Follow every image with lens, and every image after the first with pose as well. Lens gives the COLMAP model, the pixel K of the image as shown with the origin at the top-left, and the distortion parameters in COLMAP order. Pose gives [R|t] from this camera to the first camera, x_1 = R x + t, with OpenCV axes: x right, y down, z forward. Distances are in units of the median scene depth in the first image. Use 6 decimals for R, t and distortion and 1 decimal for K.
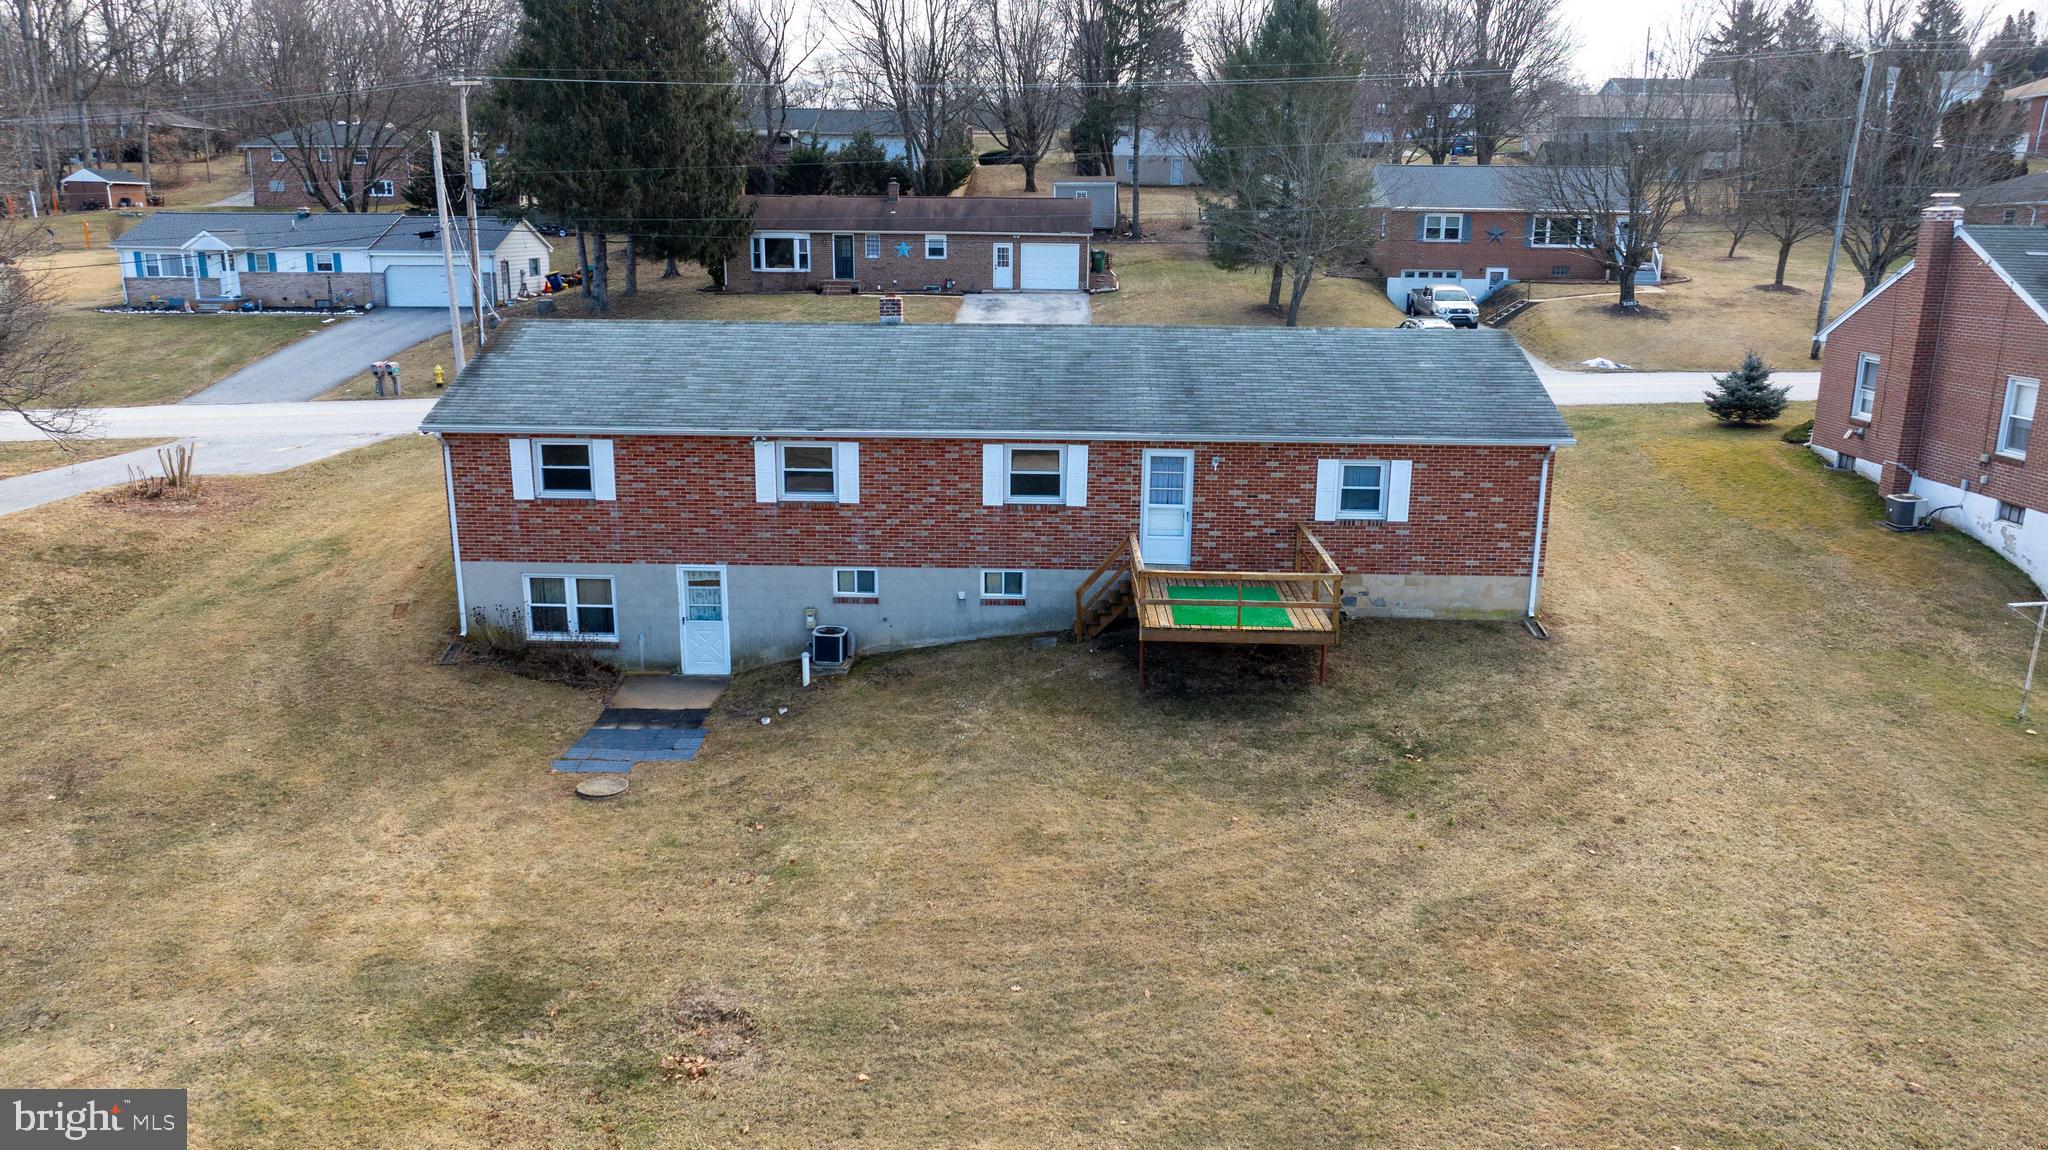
lens RADIAL K [[1443.3, 0, 1024.0], [0, 1443.3, 575.0], [0, 0, 1]] dist [-0.038147, 0.043204]
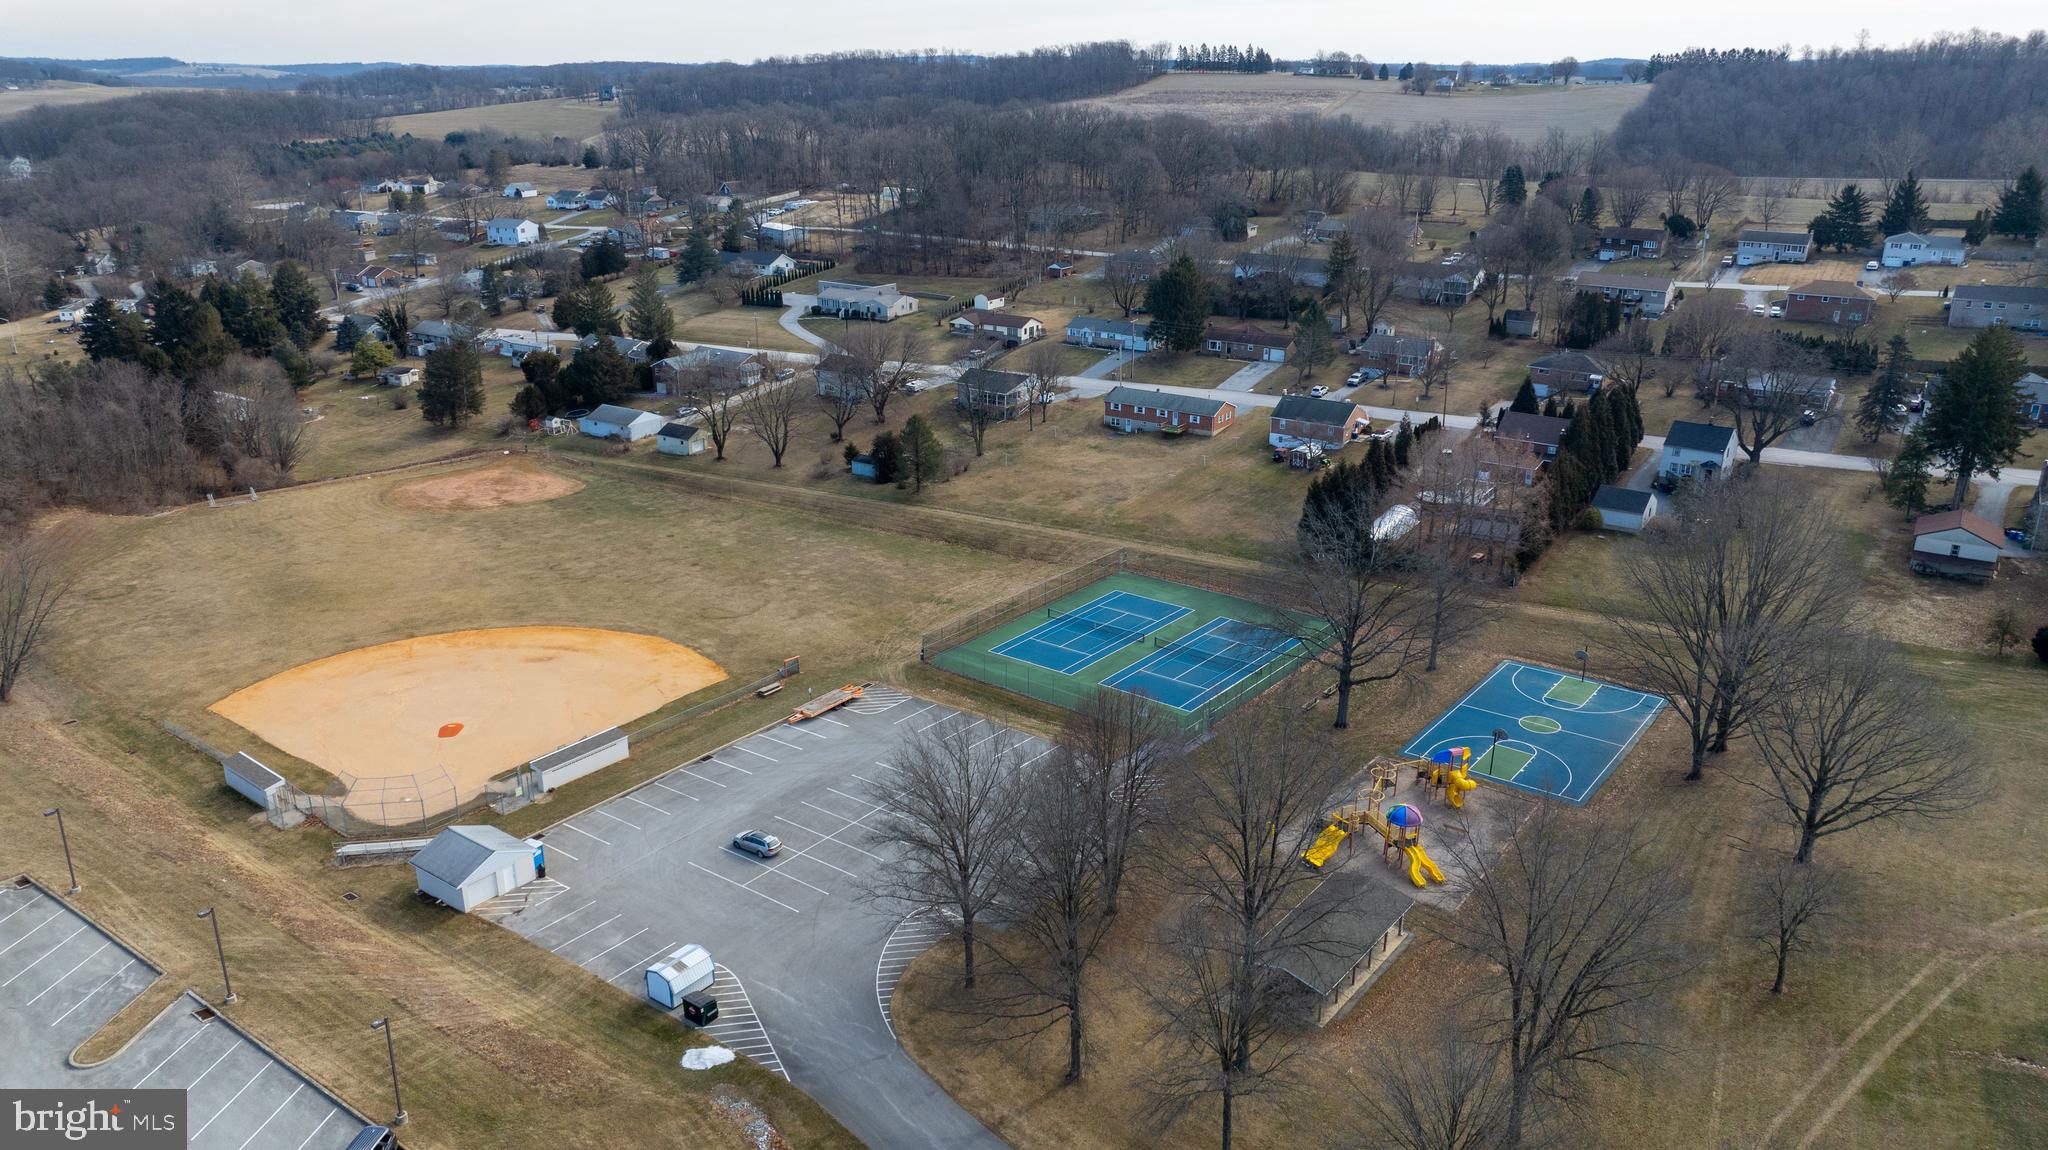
lens RADIAL K [[1443.3, 0, 1024.0], [0, 1443.3, 575.0], [0, 0, 1]] dist [-0.038147, 0.043204]
pose [[0.849793, 0.173666, -0.497687, 3.838497], [-0.126933, 0.983804, 0.126559, -0.104802], [0.511605, -0.044376, 0.858074, -7.038507]]
